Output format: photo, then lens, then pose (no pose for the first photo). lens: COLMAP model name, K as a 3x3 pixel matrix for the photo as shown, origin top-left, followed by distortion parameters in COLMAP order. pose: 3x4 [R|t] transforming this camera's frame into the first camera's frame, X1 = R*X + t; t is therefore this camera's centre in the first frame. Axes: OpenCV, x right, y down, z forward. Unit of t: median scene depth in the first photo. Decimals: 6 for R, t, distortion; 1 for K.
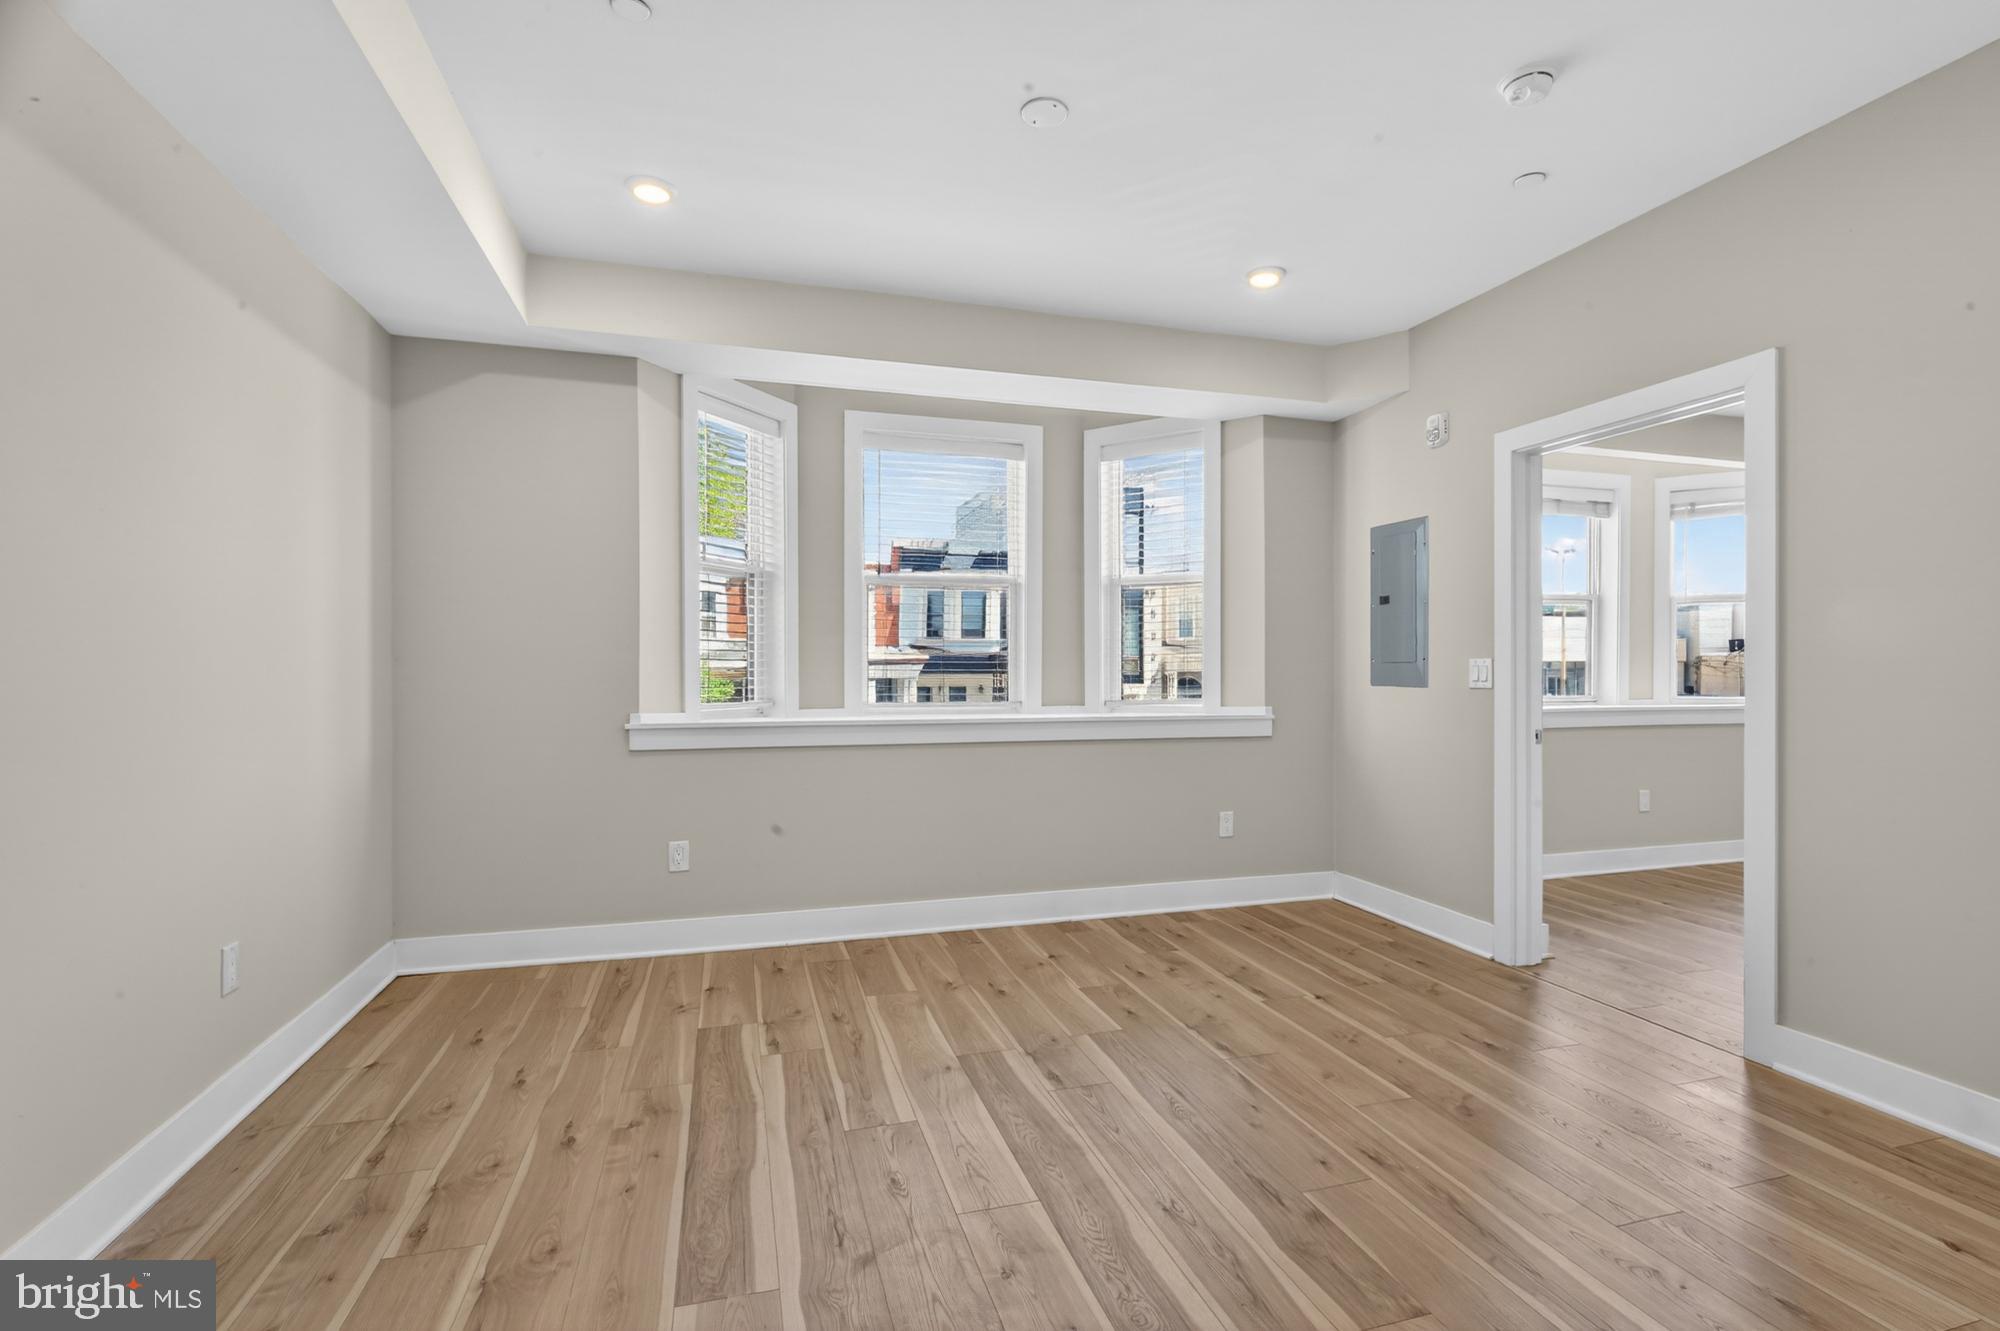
lens RADIAL K [[927.4, 0, 997.0], [0, 927.4, 674.6], [0, 0, 1]] dist [-0.015200, 0.003466]
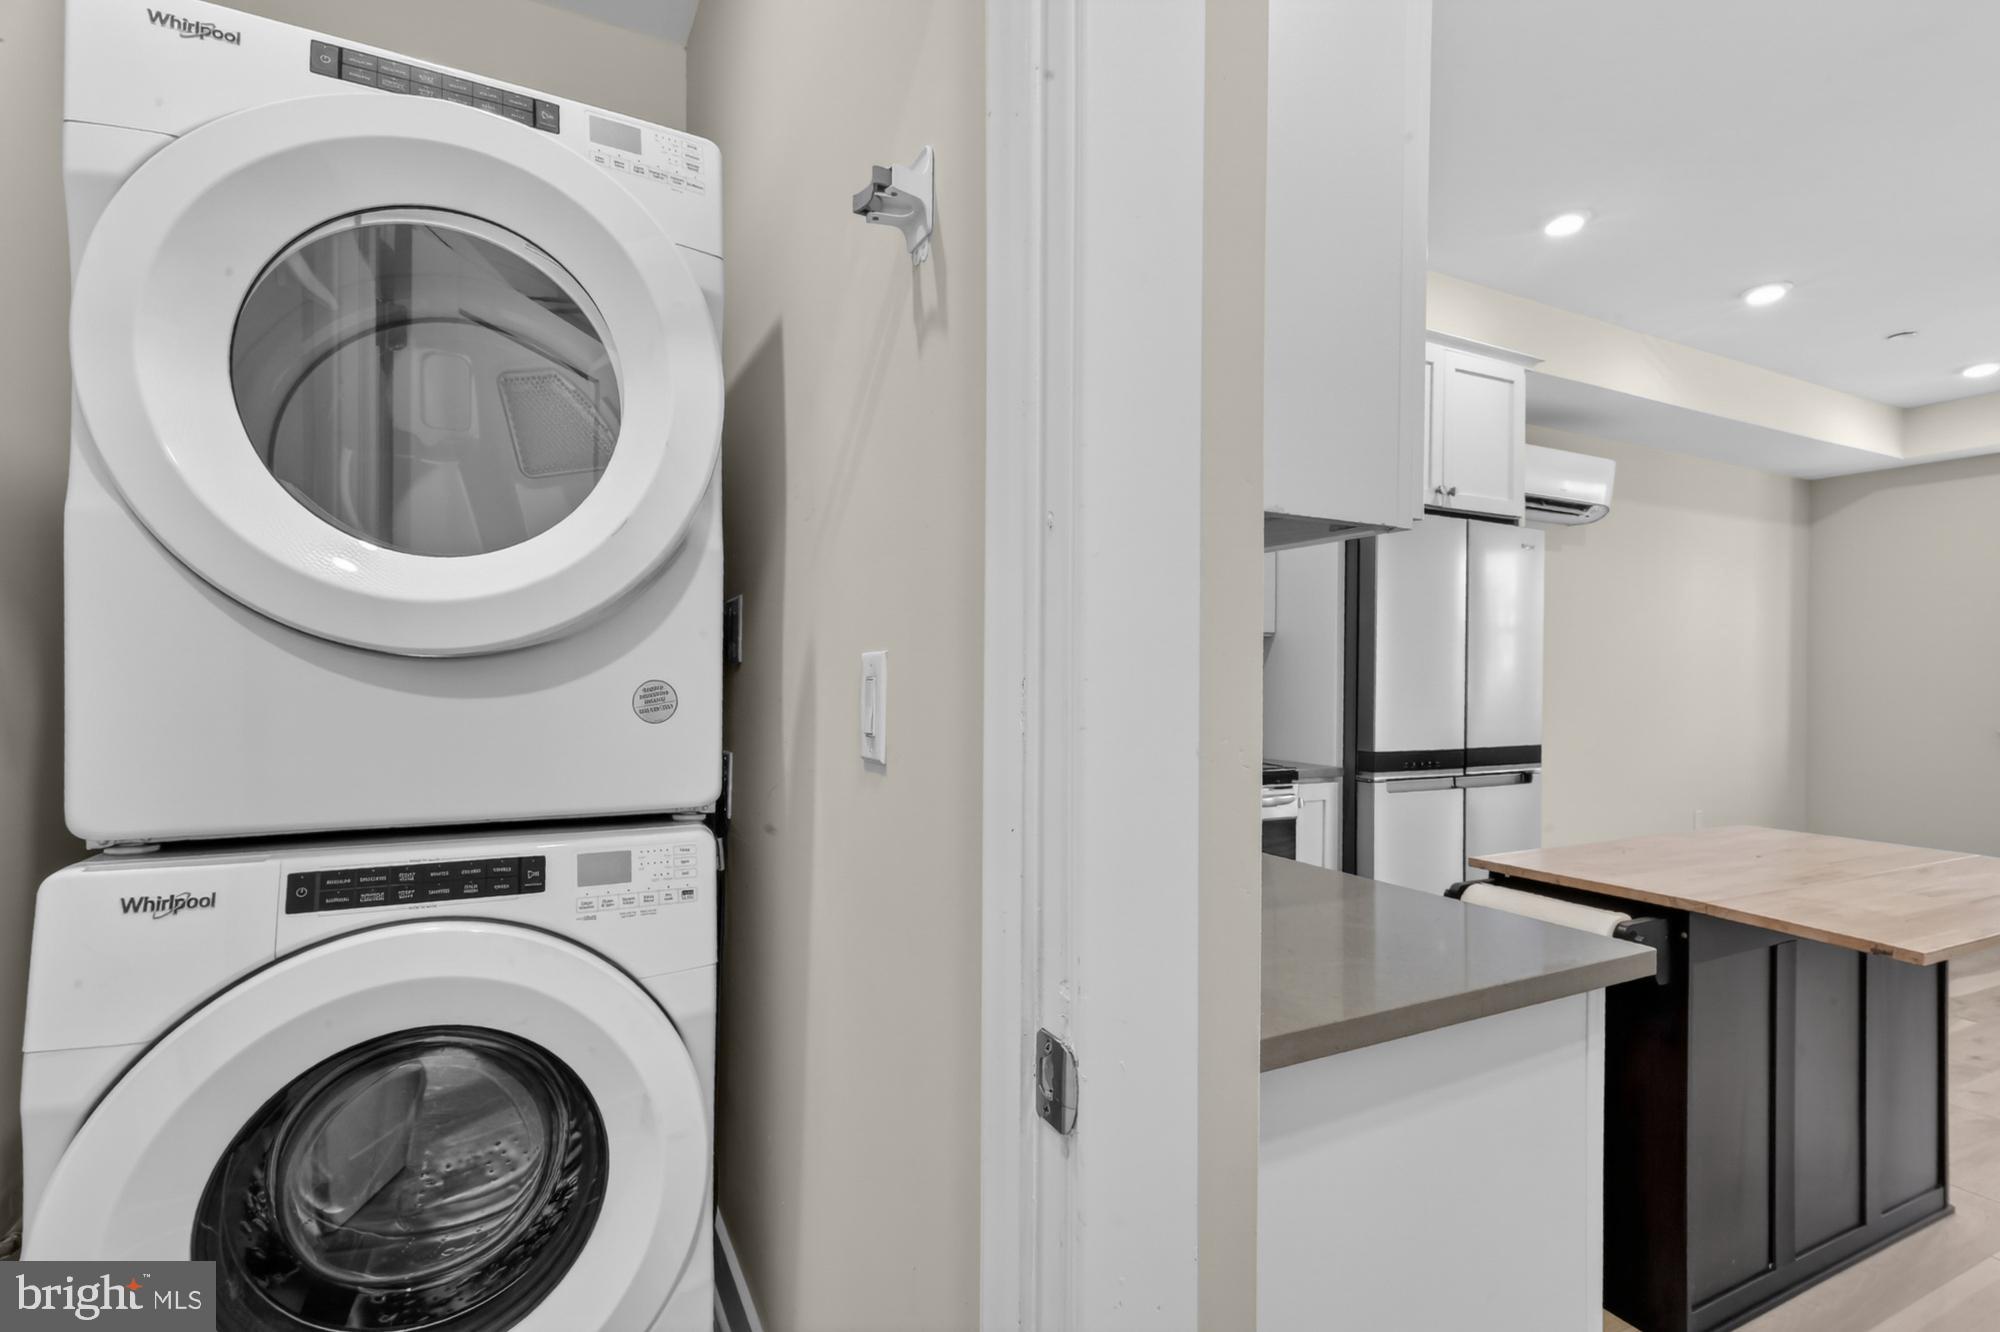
lens RADIAL K [[927.4, 0, 963.6], [0, 927.4, 671.8], [0, 0, 1]] dist [-0.015200, 0.003466]
pose [[0.158971, -0.002933, -0.987279, 0.649226], [-0.017453, 0.999831, -0.005781, 0.003924], [0.987129, 0.018150, 0.158893, -0.667817]]
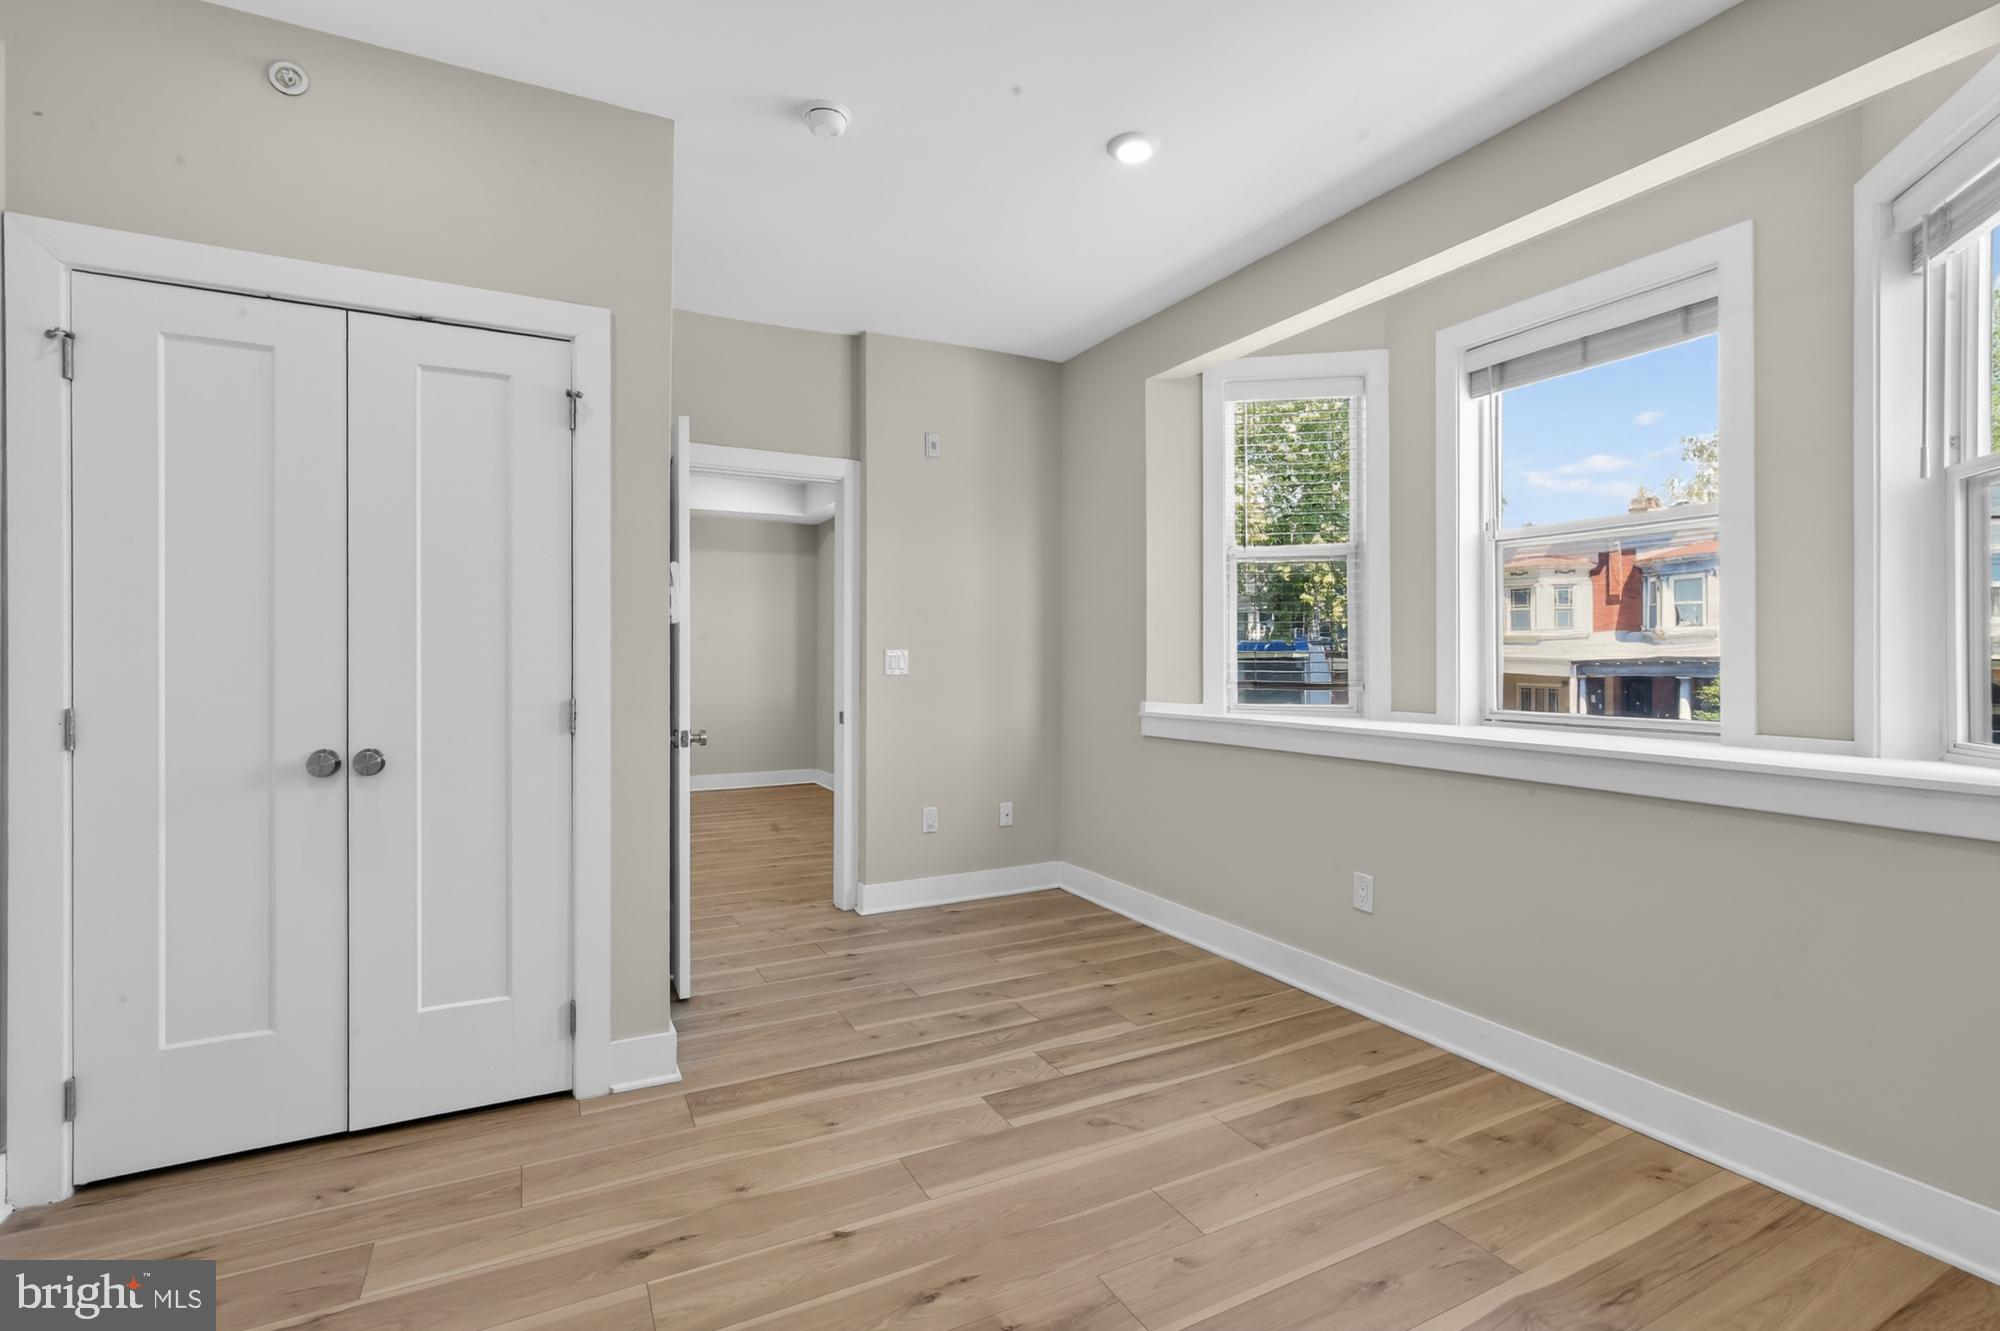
lens RADIAL K [[927.4, 0, 997.8], [0, 927.4, 666.0], [0, 0, 1]] dist [-0.015200, 0.003466]
pose [[0.186861, 0.004633, -0.982375, 0.669419], [-0.010903, 0.999937, 0.002642, -0.002782], [0.982326, 0.010217, 0.186900, 0.620671]]
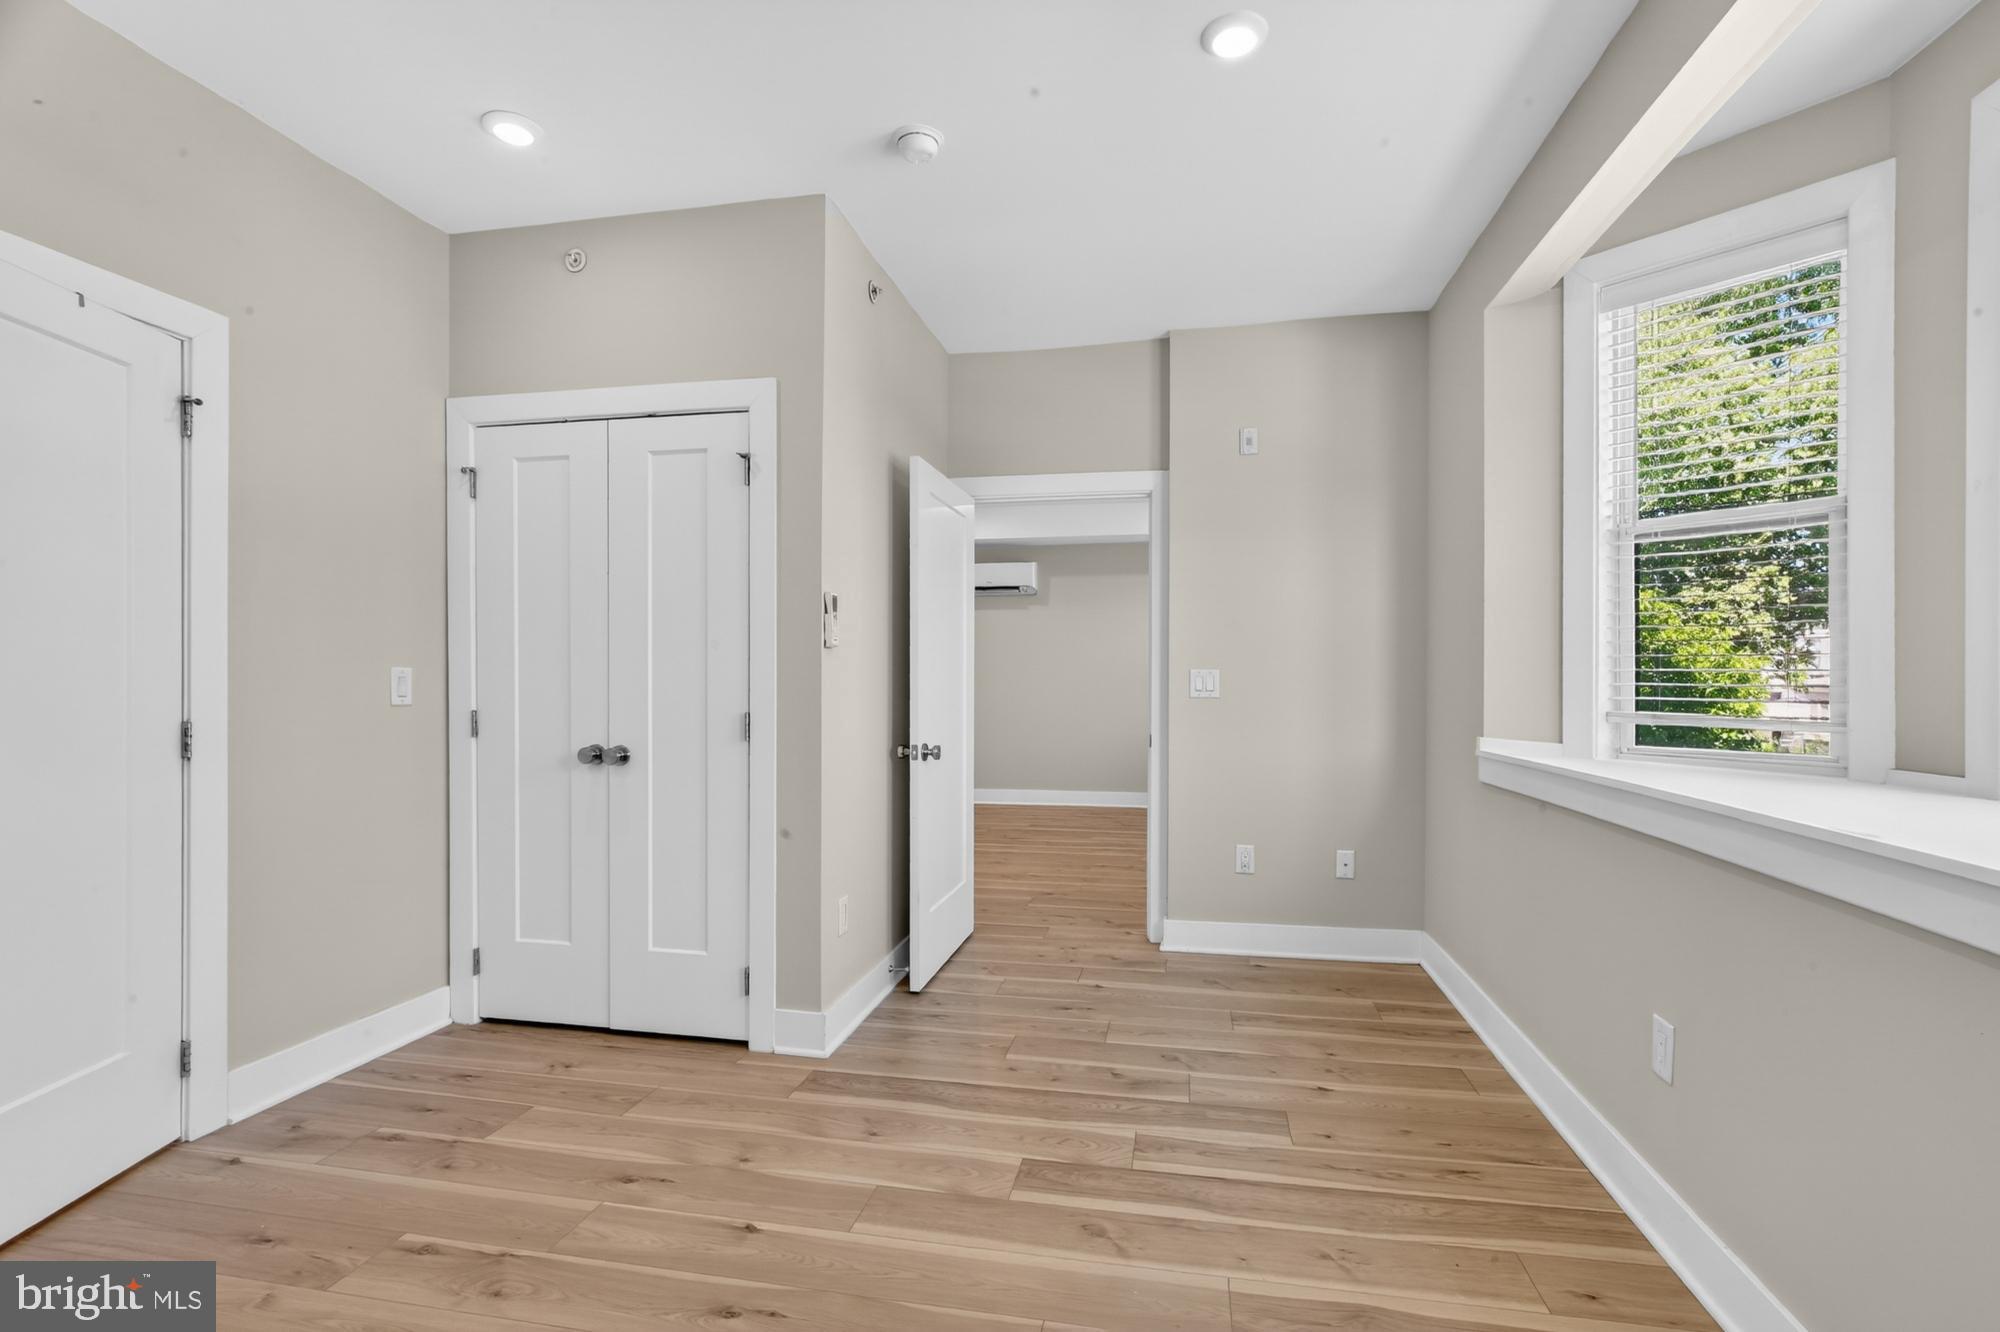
lens RADIAL K [[927.4, 0, 1008.2], [0, 927.4, 689.8], [0, 0, 1]] dist [-0.015200, 0.003466]
pose [[-0.470407, 0.006470, -0.882426, 0.551723], [-0.013698, 0.999799, 0.014633, -0.007972], [0.882343, 0.018971, -0.470224, 1.015344]]
